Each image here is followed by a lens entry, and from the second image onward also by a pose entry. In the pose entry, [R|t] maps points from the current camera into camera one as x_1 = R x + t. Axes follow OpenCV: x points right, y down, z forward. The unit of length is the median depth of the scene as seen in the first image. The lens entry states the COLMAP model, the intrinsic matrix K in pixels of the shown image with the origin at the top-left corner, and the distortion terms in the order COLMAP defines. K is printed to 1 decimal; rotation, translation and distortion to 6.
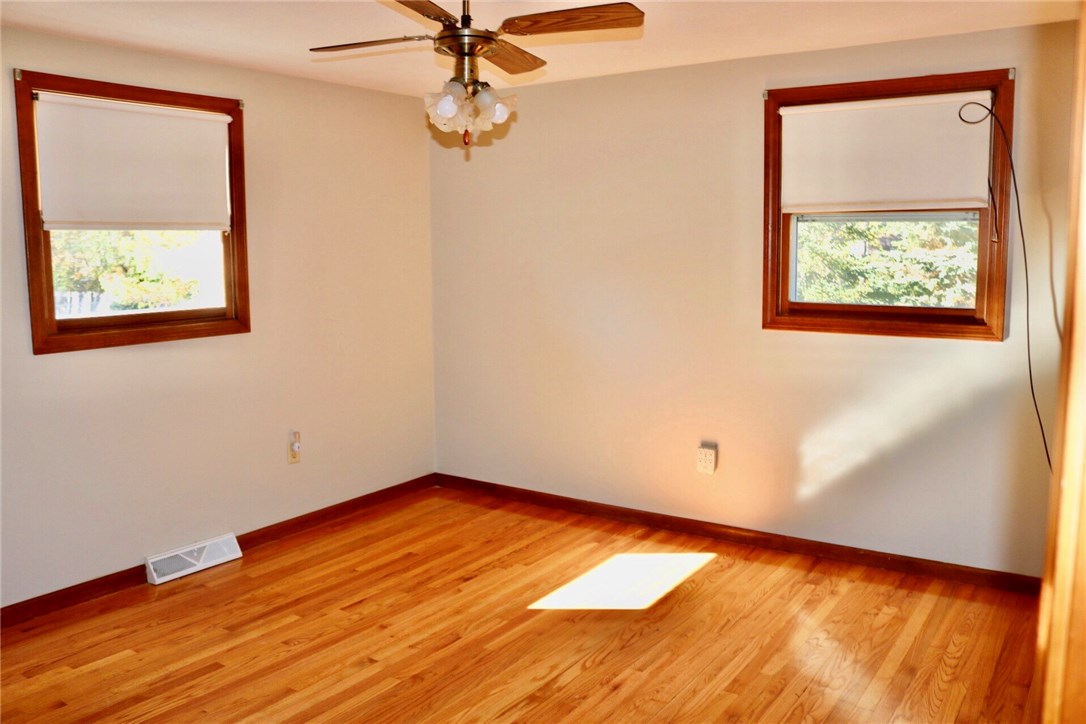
lens RADIAL K [[899.2, 0, 538.8], [0, 899.2, 359.0], [0, 0, 1]] dist [-0.141555, 0.102757]
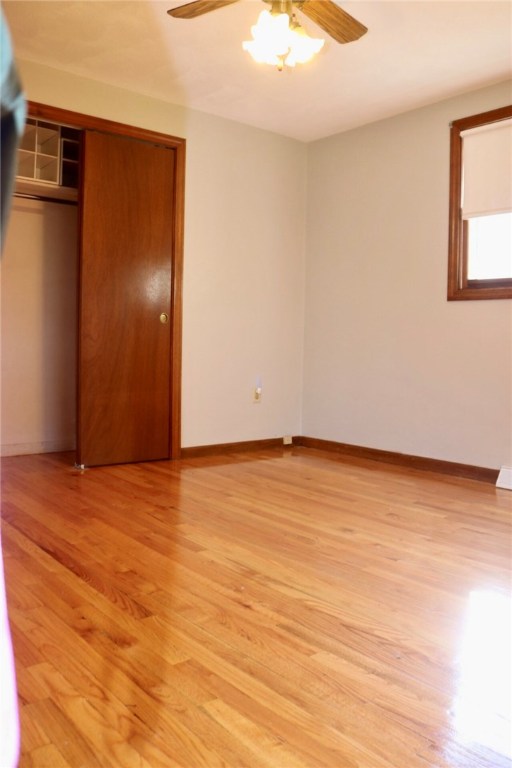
lens RADIAL K [[635.9, 0, 256.9], [0, 635.9, 383.7], [0, 0, 1]] dist [-0.141555, 0.102757]
pose [[-0.280283, 0.057032, -0.958222, 0.563194], [-0.132784, 0.986333, 0.097545, 0.072274], [0.950689, 0.154577, -0.268879, 0.950485]]
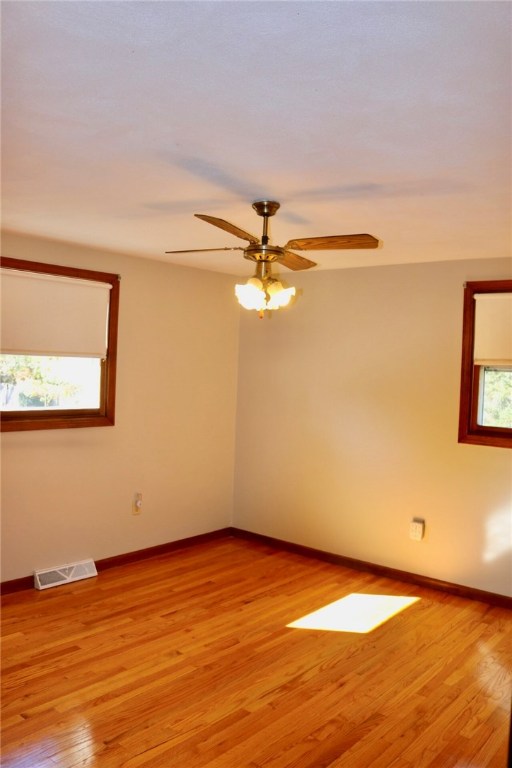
lens RADIAL K [[635.9, 0, 260.3], [0, 635.9, 381.5], [0, 0, 1]] dist [-0.141555, 0.102757]
pose [[0.995038, 0.049235, -0.086458, 0.013867], [-0.057675, 0.993513, -0.098010, -0.016286], [0.081071, 0.102510, 0.991423, -0.063953]]
